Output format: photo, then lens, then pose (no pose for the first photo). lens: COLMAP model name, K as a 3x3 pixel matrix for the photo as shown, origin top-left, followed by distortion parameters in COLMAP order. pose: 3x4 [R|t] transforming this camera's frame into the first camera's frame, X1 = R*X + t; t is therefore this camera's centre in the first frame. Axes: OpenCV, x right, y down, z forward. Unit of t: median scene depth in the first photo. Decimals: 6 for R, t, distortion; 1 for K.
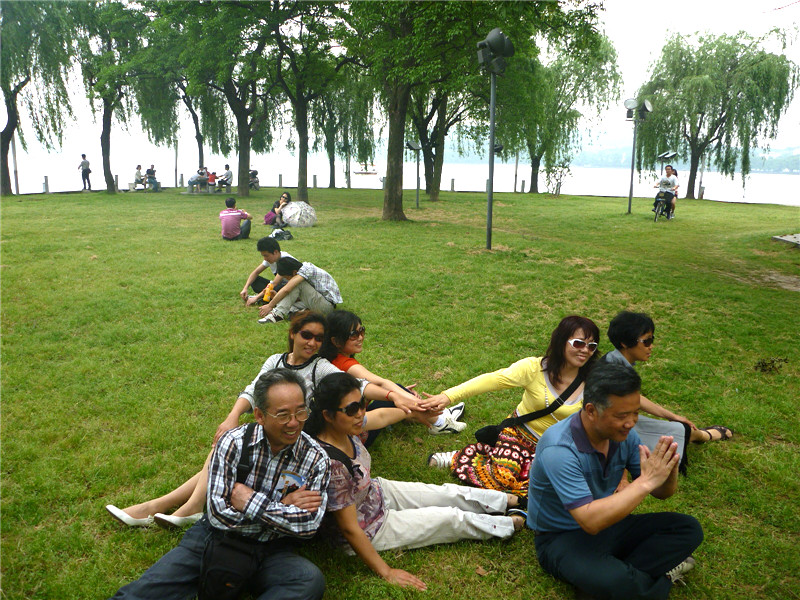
lens RADIAL K [[656.9, 0, 402.5], [0, 656.9, 299.9], [0, 0, 1]] dist [-0.027786, 0.000324]
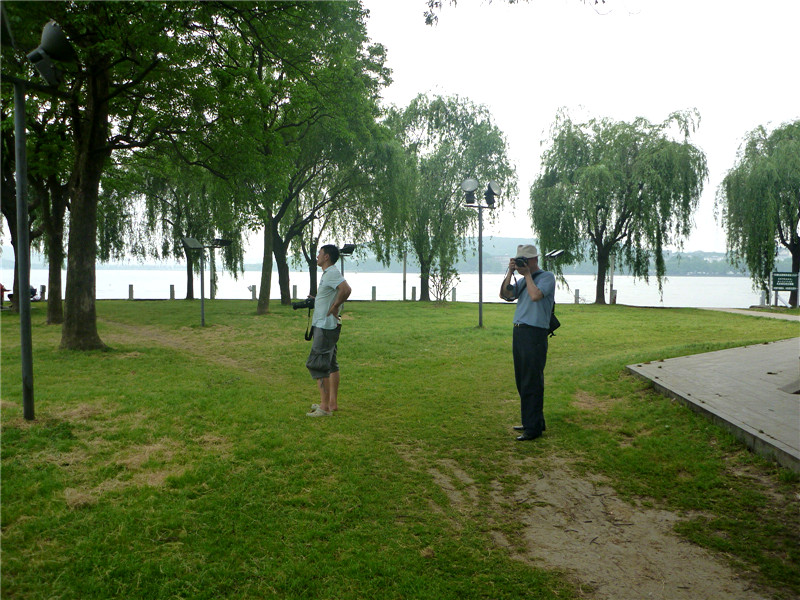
lens RADIAL K [[656.9, 0, 395.9], [0, 656.9, 301.1], [0, 0, 1]] dist [-0.027786, 0.000324]
pose [[0.998609, -0.016485, 0.050074, 0.134370], [0.024338, 0.986734, -0.160509, -0.026886], [-0.046763, 0.161505, 0.985763, 0.162020]]
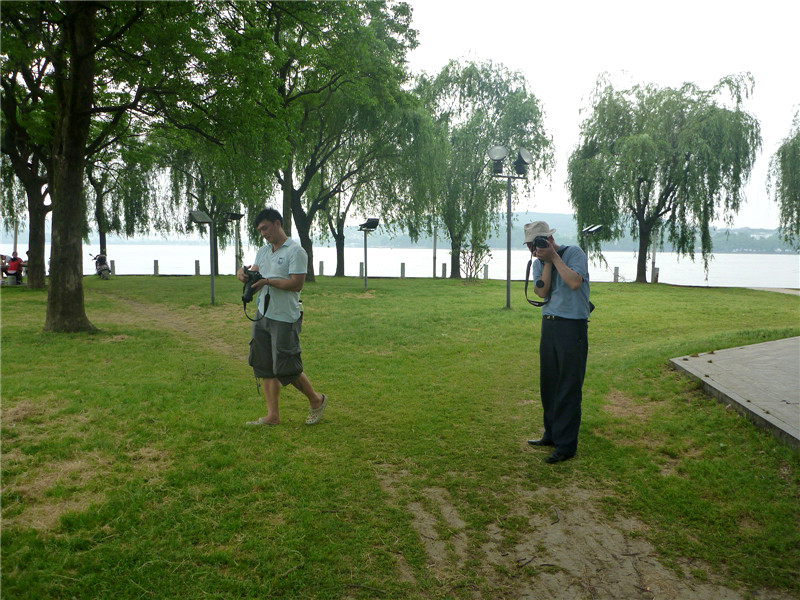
lens RADIAL K [[656.9, 0, 396.5], [0, 656.9, 300.3], [0, 0, 1]] dist [-0.027786, 0.000324]
pose [[0.999926, -0.010725, -0.005769, 0.147109], [0.009911, 0.991944, -0.126285, -0.033822], [0.007077, 0.126219, 0.991977, 0.194920]]
